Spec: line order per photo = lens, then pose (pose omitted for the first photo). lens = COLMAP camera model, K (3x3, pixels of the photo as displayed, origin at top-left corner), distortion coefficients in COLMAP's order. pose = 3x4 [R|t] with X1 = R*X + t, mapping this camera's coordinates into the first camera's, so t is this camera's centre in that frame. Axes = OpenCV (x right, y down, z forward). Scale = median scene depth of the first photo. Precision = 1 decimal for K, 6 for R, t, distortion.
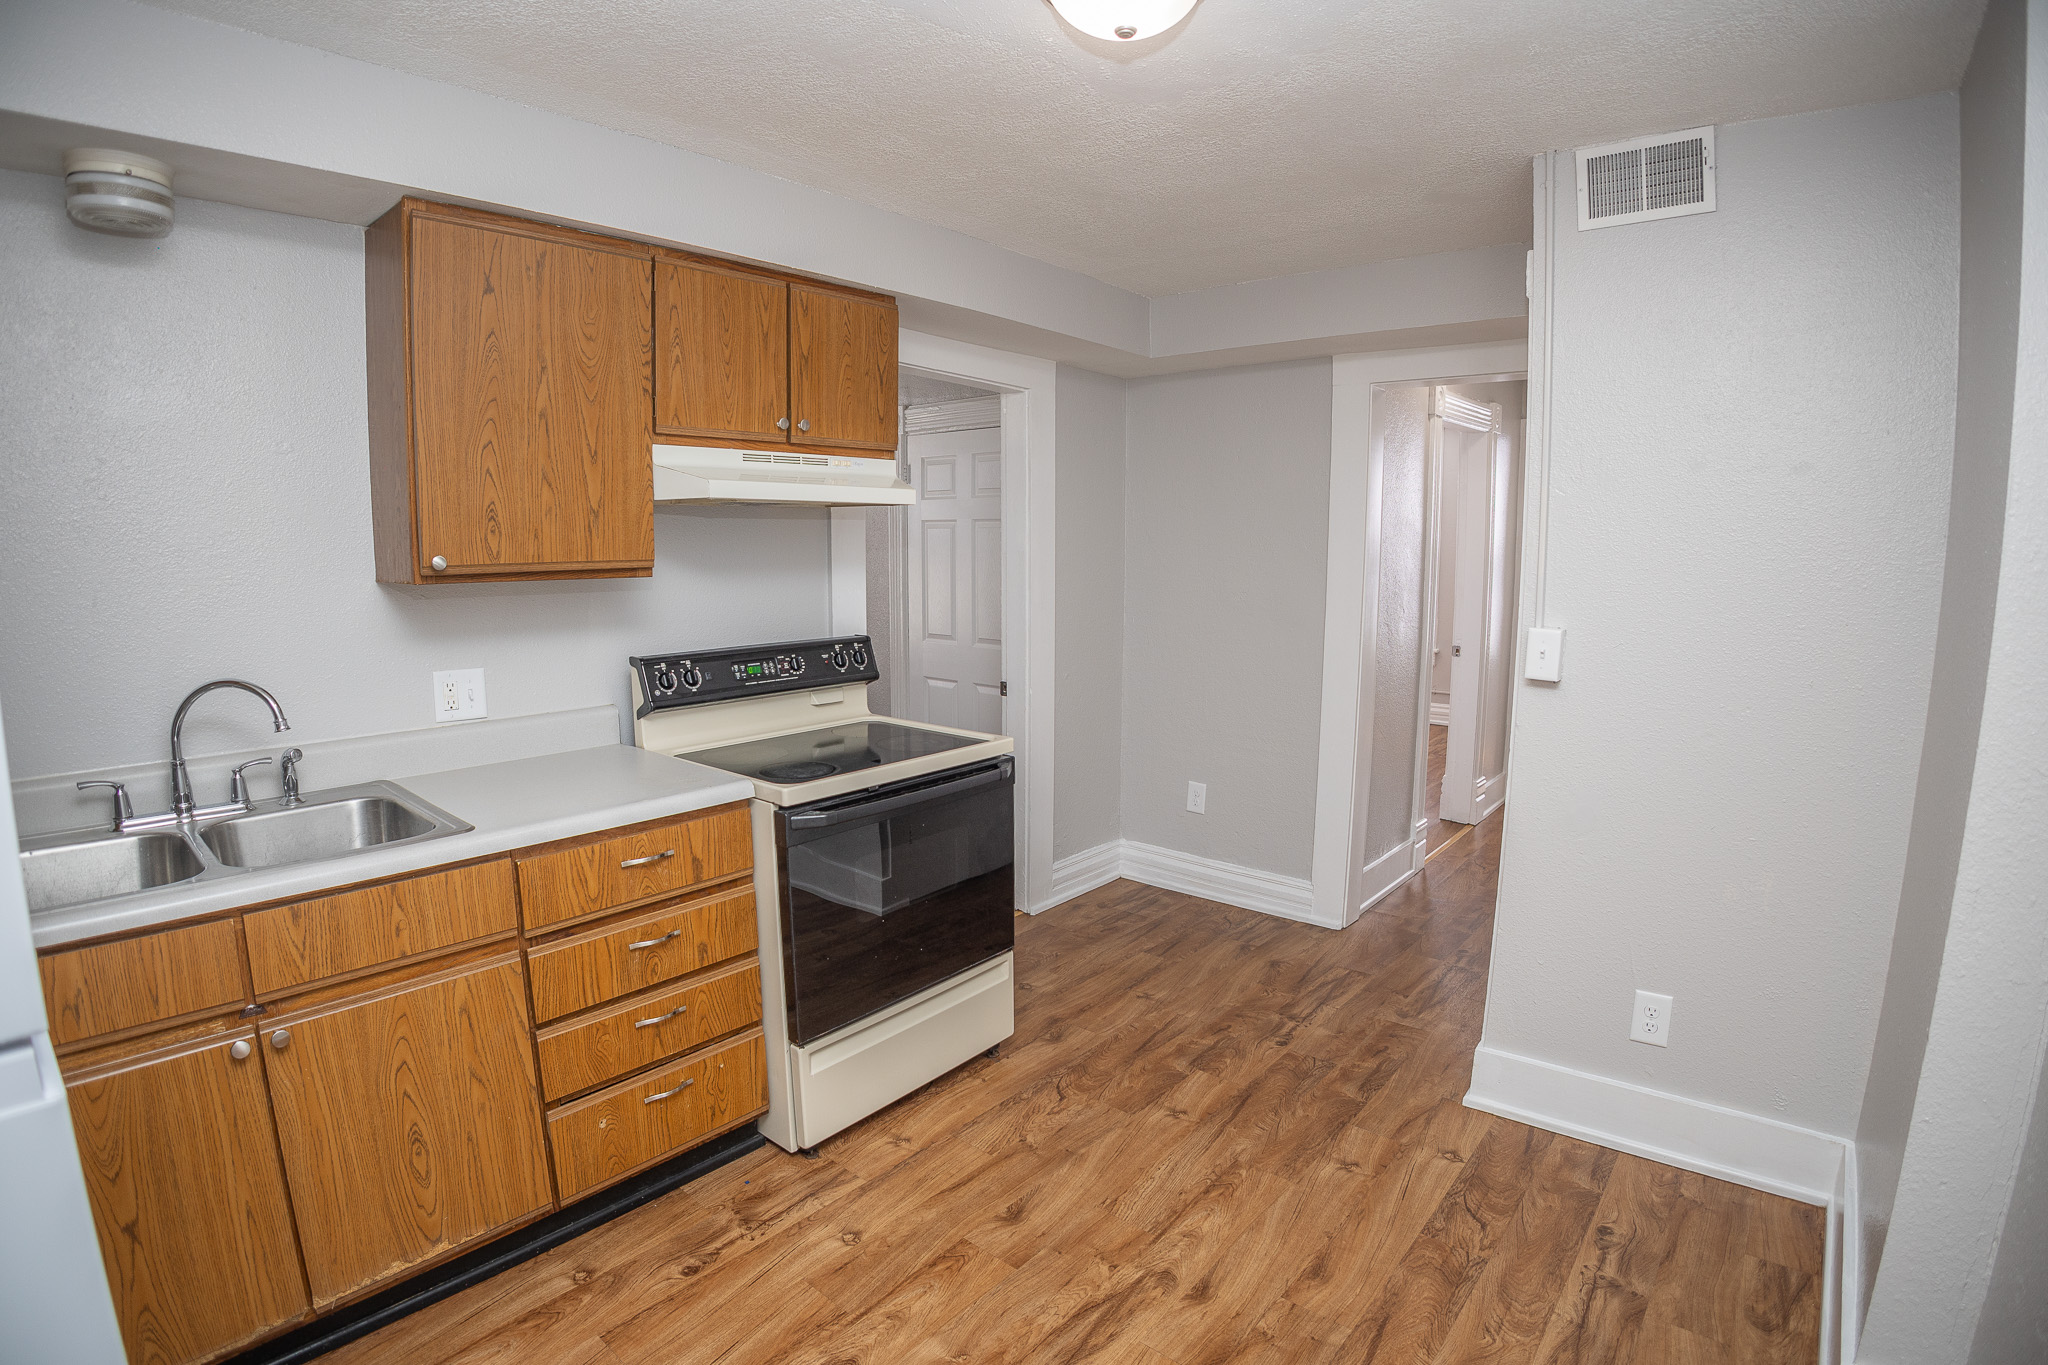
lens RADIAL K [[1000.7, 0, 1024.0], [0, 1000.7, 682.5], [0, 0, 1]] dist [-0.145228, 0.033861]
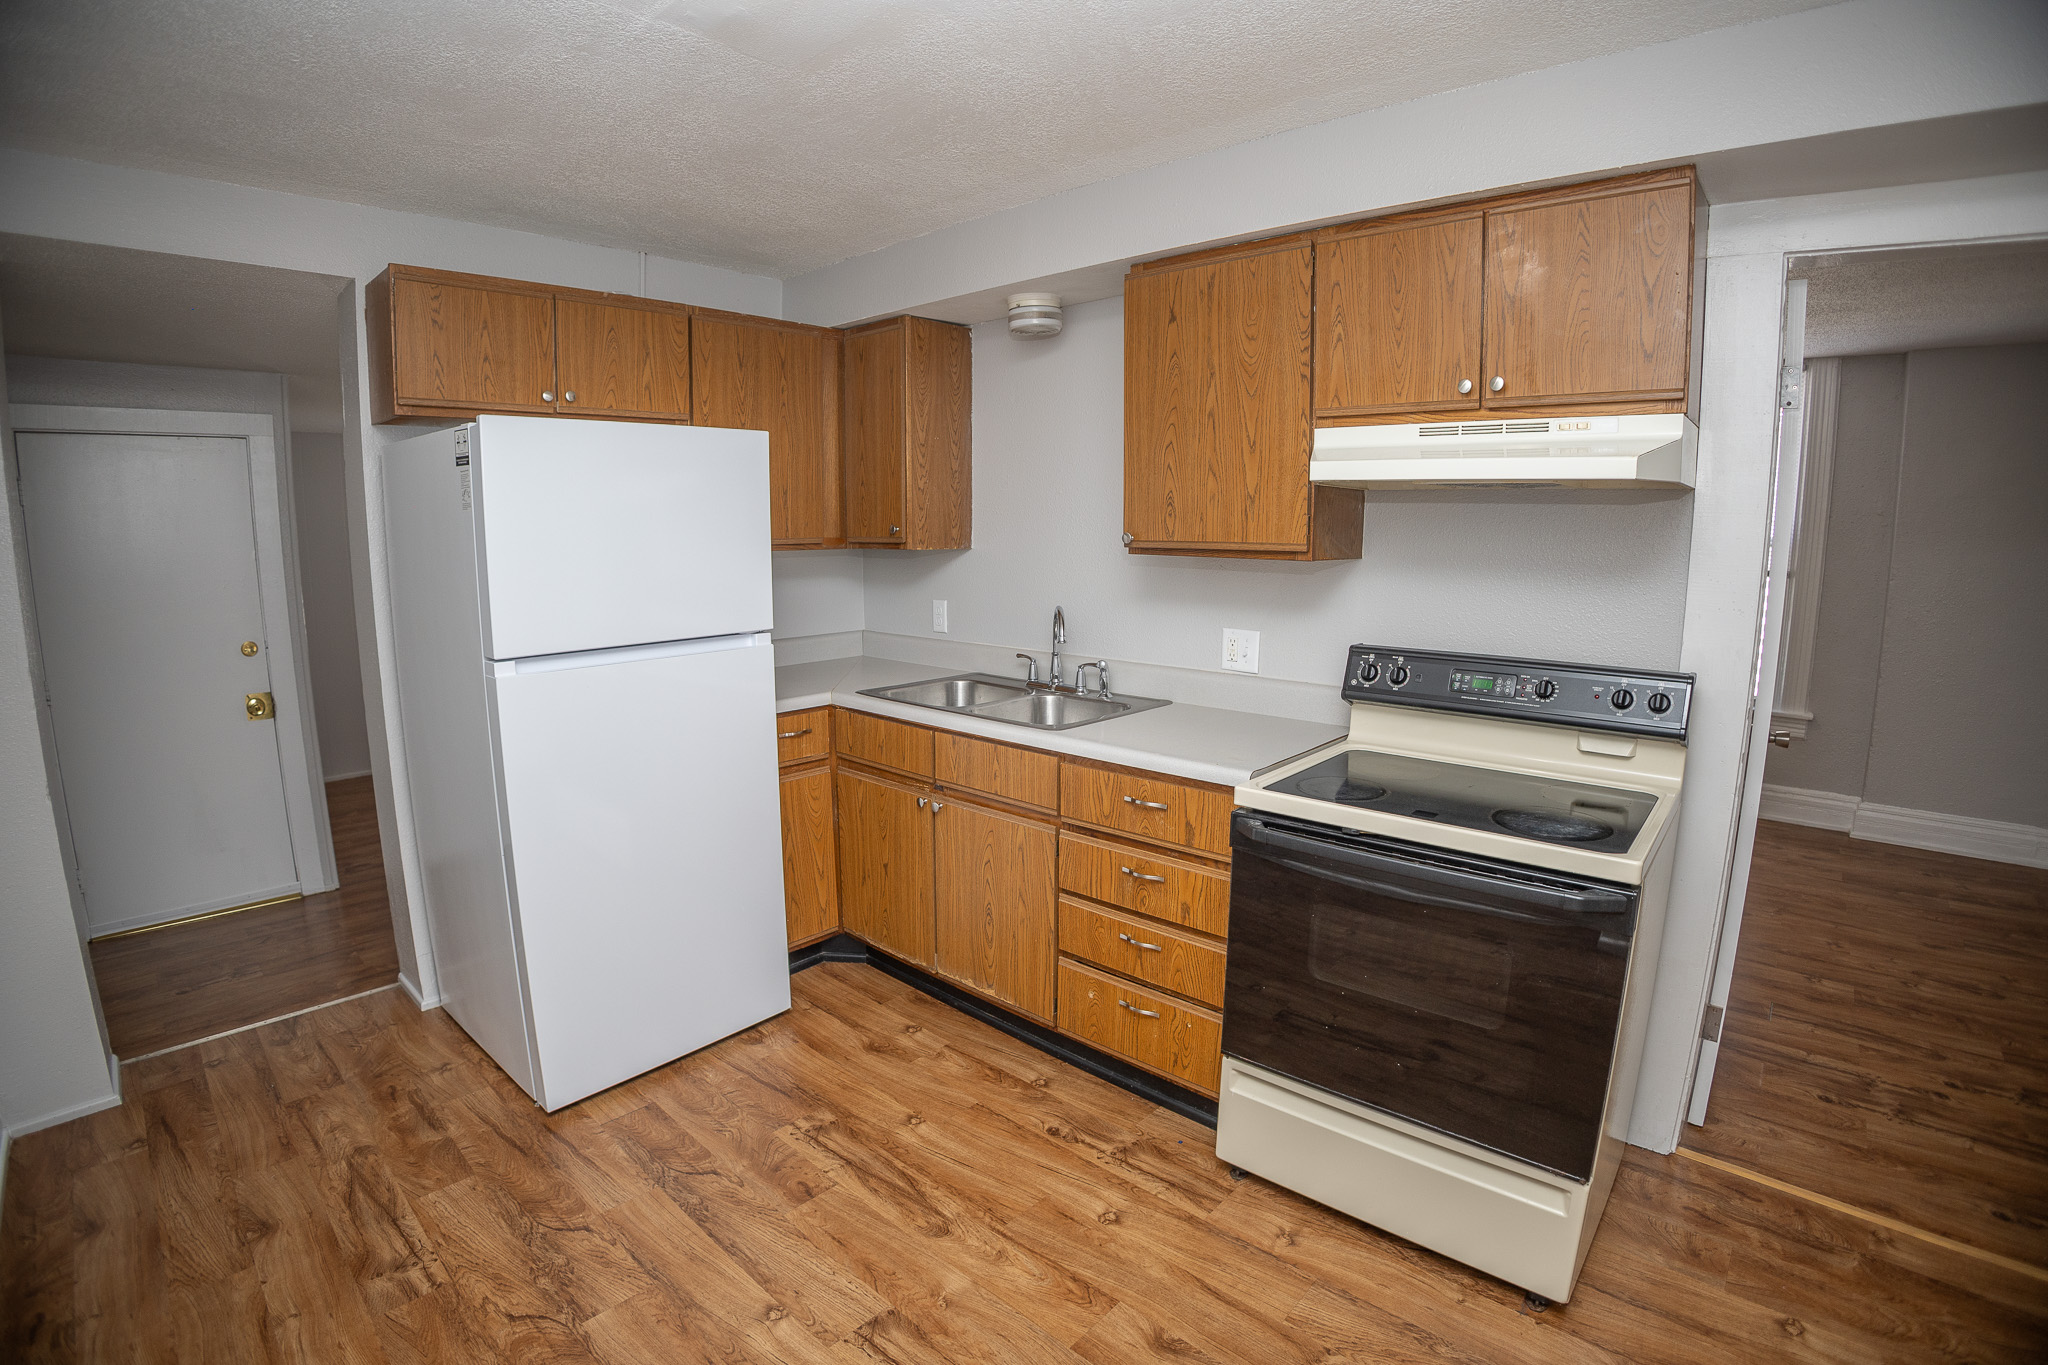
lens RADIAL K [[950.2, 0, 1034.9], [0, 950.2, 687.3], [0, 0, 1]] dist [-0.153021, 0.038737]
pose [[-0.021669, 0.160158, -0.986853, 0.653011], [-0.142061, 0.976576, 0.161610, -0.106156], [0.989621, 0.143695, 0.001591, 0.809912]]
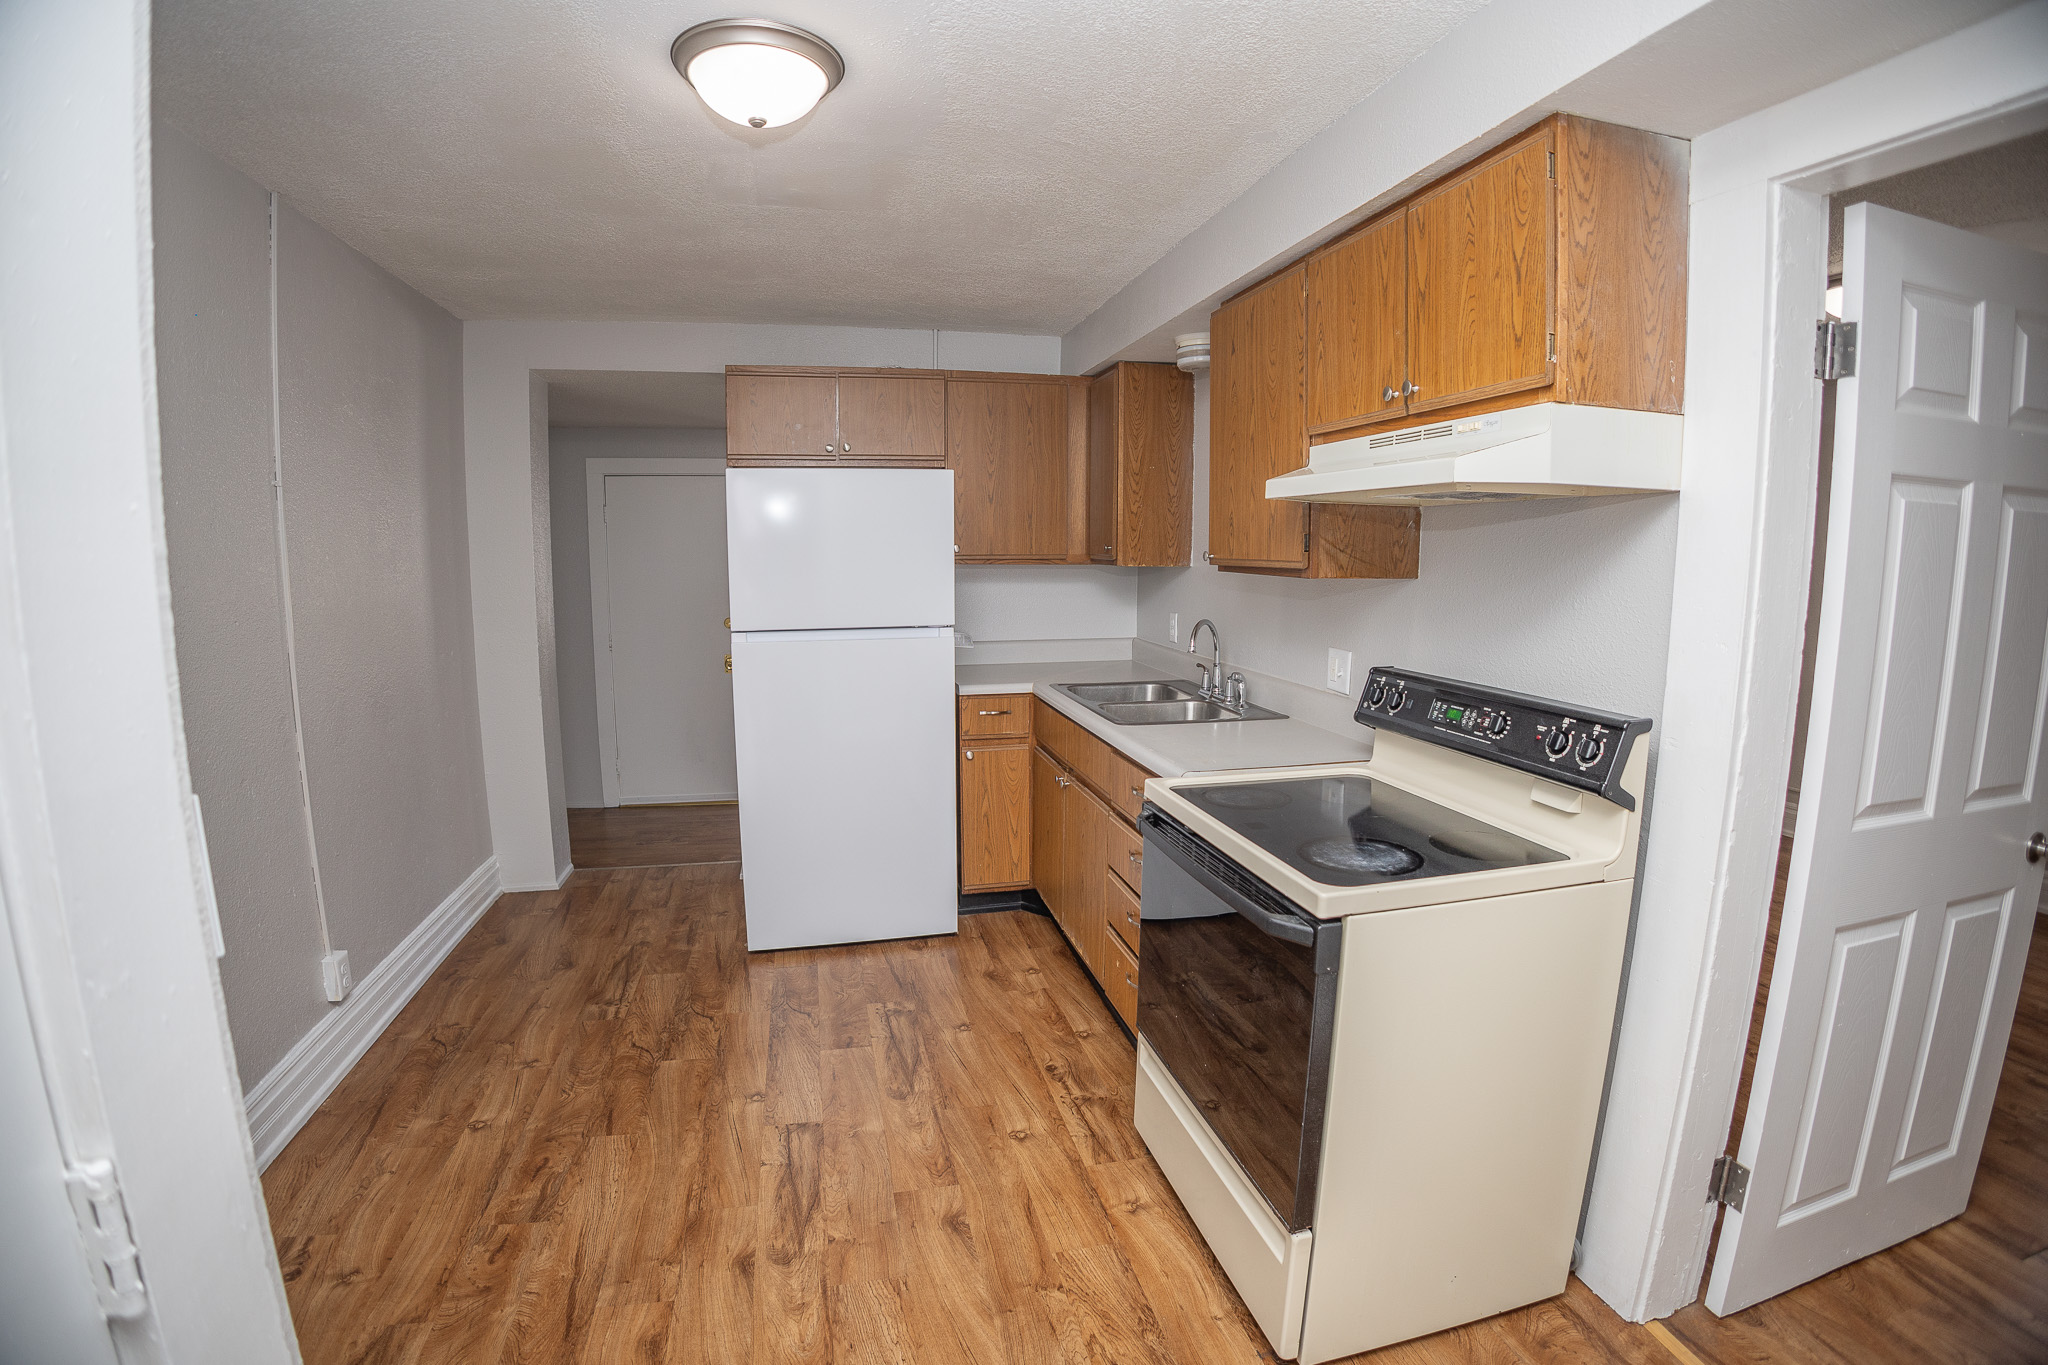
lens RADIAL K [[950.2, 0, 1034.9], [0, 950.2, 687.3], [0, 0, 1]] dist [-0.153021, 0.038737]
pose [[-0.591659, 0.109695, -0.798691, 0.627507], [-0.118842, 0.968009, 0.220987, -0.196707], [0.797381, 0.225667, -0.559695, 1.472209]]
